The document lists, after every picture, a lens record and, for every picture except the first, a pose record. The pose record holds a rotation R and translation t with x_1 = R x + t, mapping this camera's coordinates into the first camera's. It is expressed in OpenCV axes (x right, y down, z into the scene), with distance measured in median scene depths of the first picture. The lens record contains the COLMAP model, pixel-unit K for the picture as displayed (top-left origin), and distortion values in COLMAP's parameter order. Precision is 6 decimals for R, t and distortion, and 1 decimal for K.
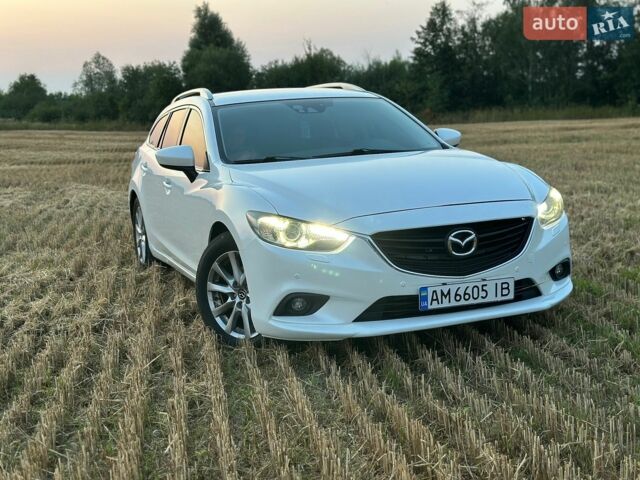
lens RADIAL K [[859.5, 0, 320.0], [0, 859.5, 240.0], [0, 0, 1]] dist [0.161306, -0.403314]
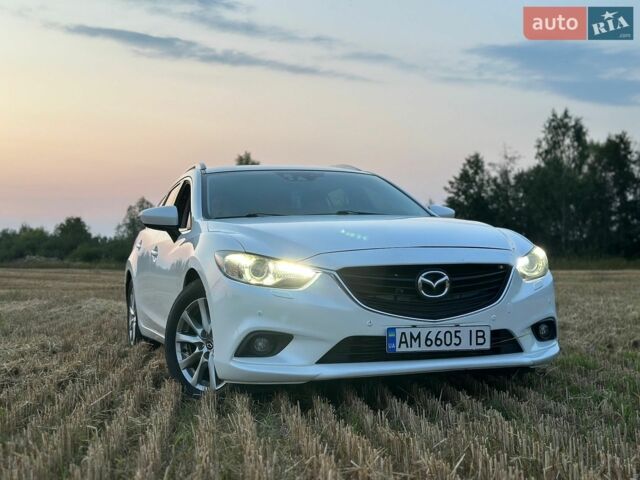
lens RADIAL K [[859.5, 0, 320.0], [0, 859.5, 240.0], [0, 0, 1]] dist [0.161306, -0.403314]
pose [[0.998615, 0.027988, -0.044558, 0.070324], [-0.035295, 0.984337, -0.172727, 0.109354], [0.039026, 0.174060, 0.983961, 0.040093]]
